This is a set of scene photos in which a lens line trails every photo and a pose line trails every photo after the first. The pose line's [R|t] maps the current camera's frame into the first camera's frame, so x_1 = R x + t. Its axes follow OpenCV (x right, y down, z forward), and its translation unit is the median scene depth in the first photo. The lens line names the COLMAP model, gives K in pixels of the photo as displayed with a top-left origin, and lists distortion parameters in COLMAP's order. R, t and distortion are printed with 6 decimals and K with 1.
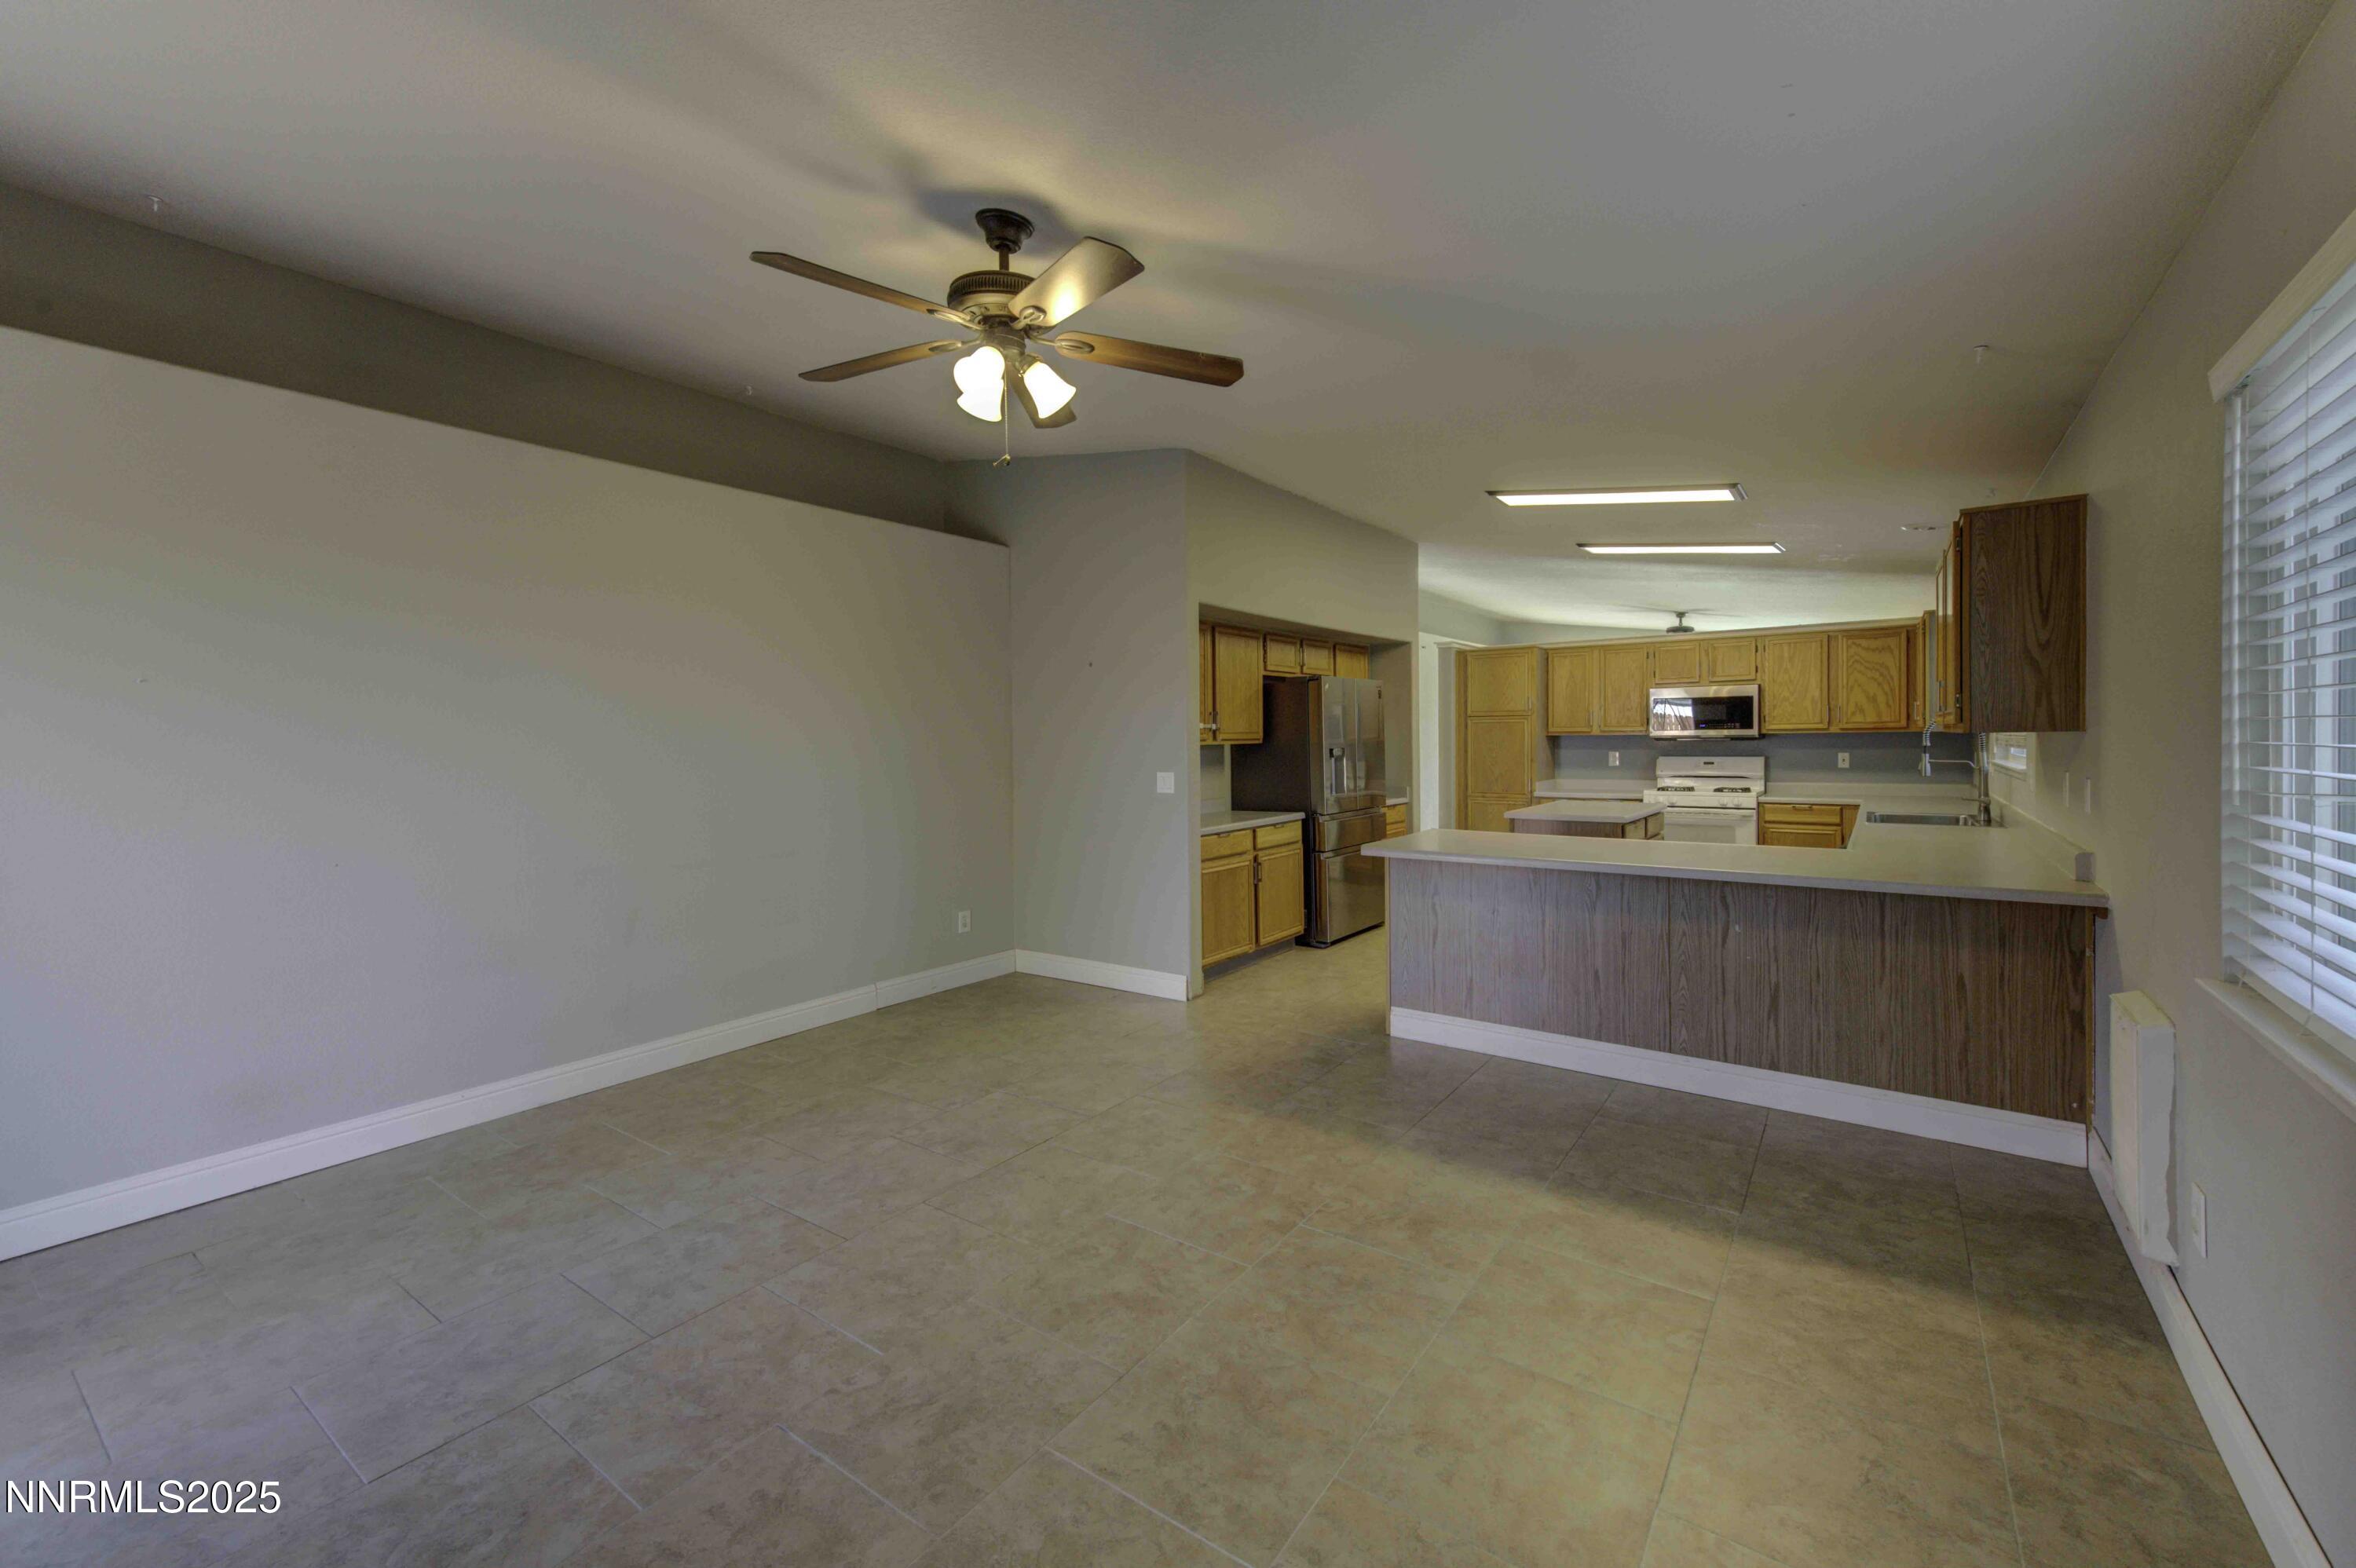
lens RADIAL K [[929.2, 0, 1204.3], [0, 929.2, 756.4], [0, 0, 1]] dist [0.028147, -0.000482]
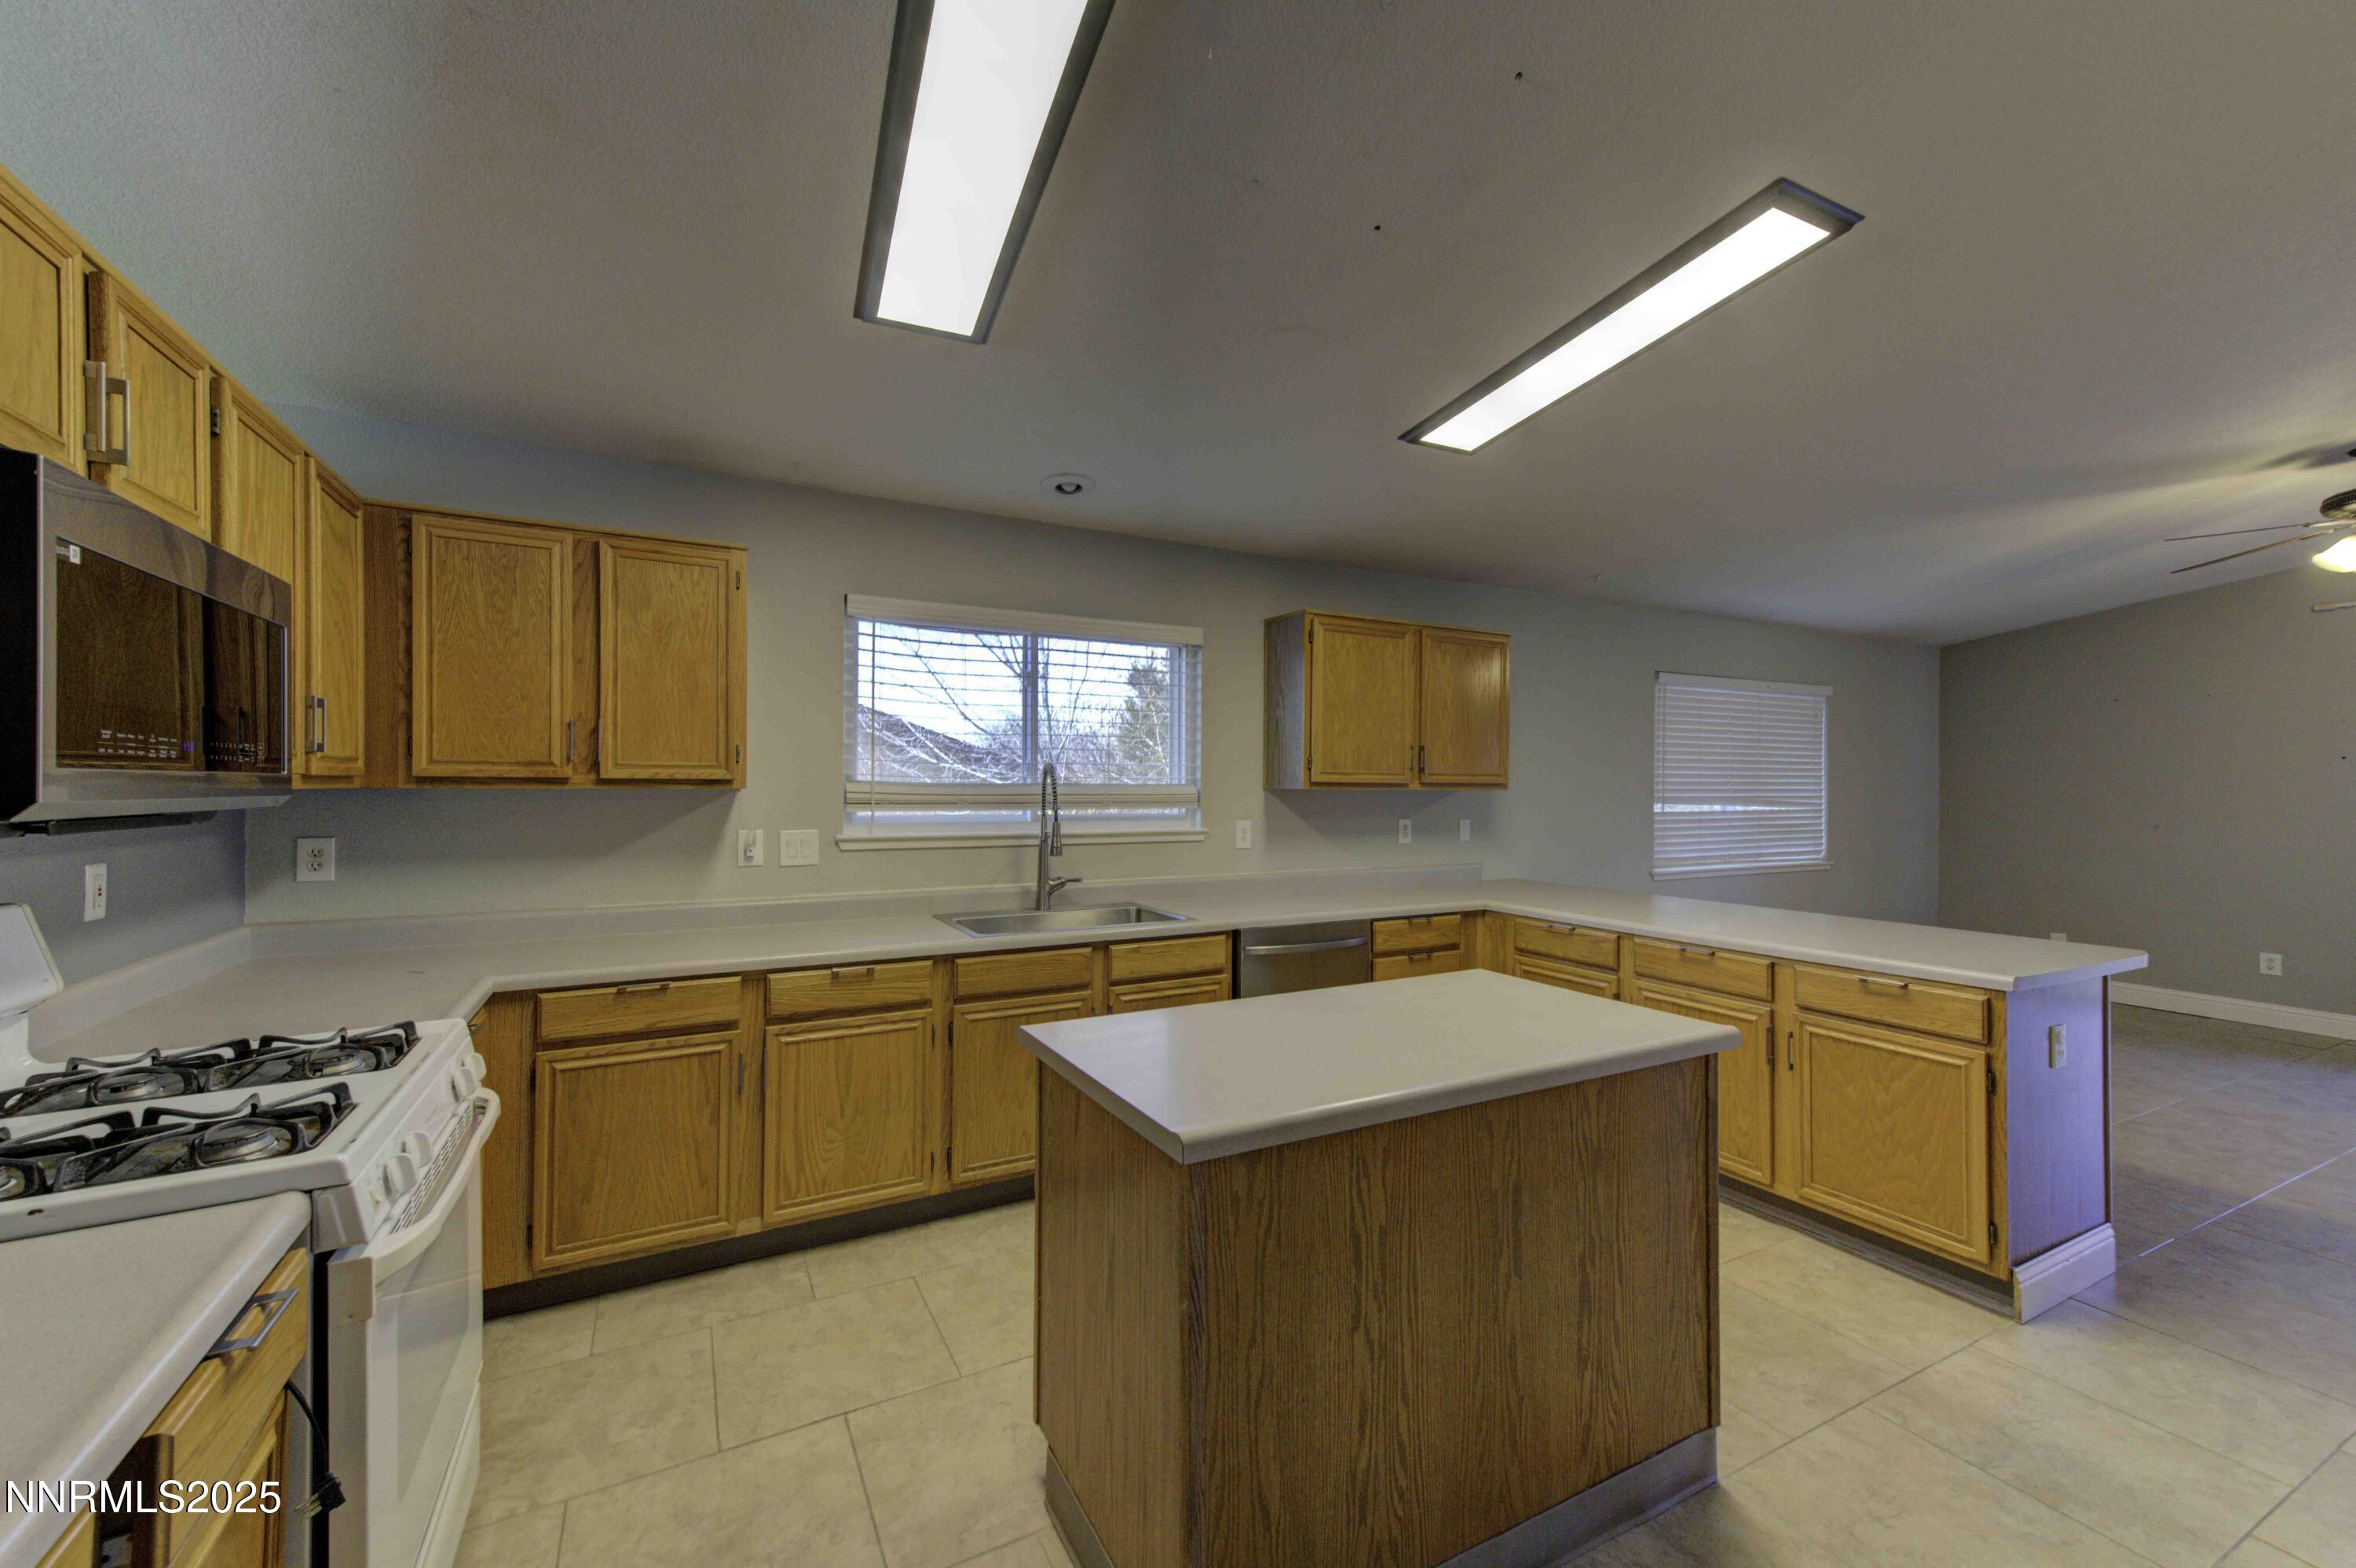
lens RADIAL K [[929.2, 0, 1147.8], [0, 929.2, 777.2], [0, 0, 1]] dist [0.028147, -0.000482]
pose [[-0.893485, 0.007578, 0.449029, 0.332994], [0.011090, 0.999925, 0.005191, -0.030820], [-0.448956, 0.009618, -0.893502, 1.280865]]
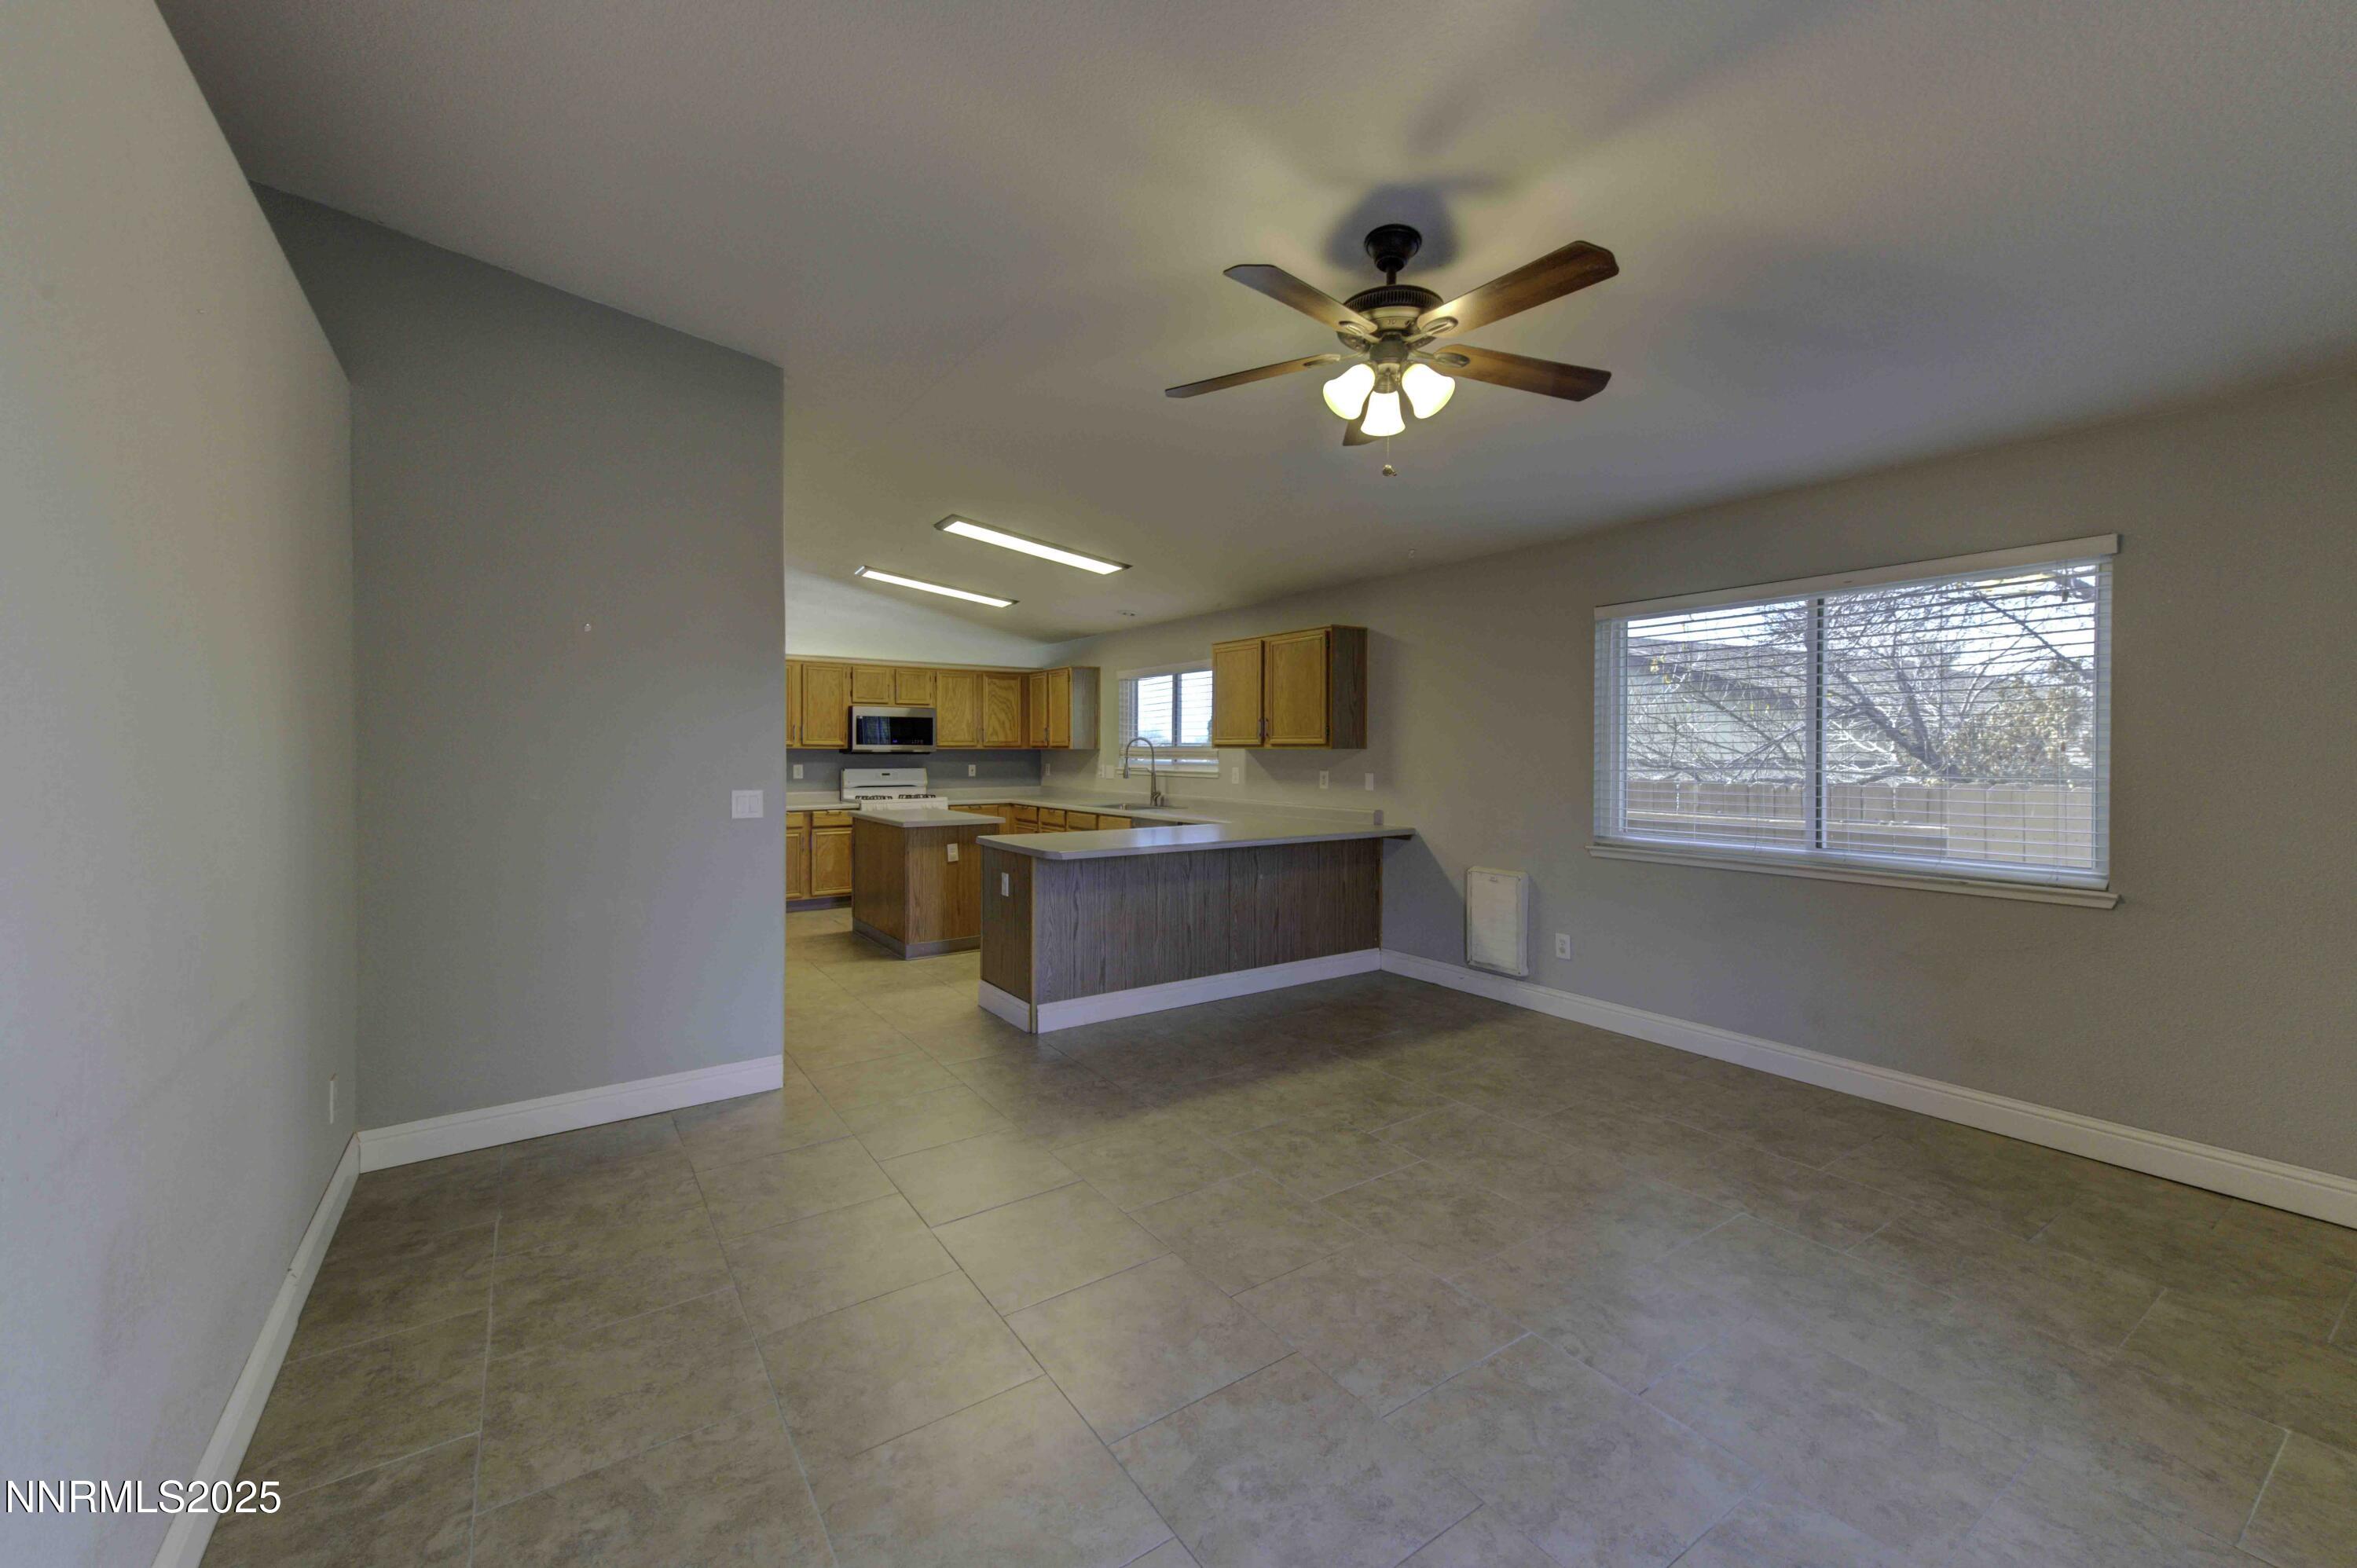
lens RADIAL K [[929.6, 0, 1159.9], [0, 929.6, 766.3], [0, 0, 1]] dist [0.028147, -0.000482]
pose [[0.365804, -0.004284, 0.930682, -0.488020], [0.011904, 0.999929, -0.000076, 0.002059], [-0.930616, 0.011106, 0.365829, 0.333227]]
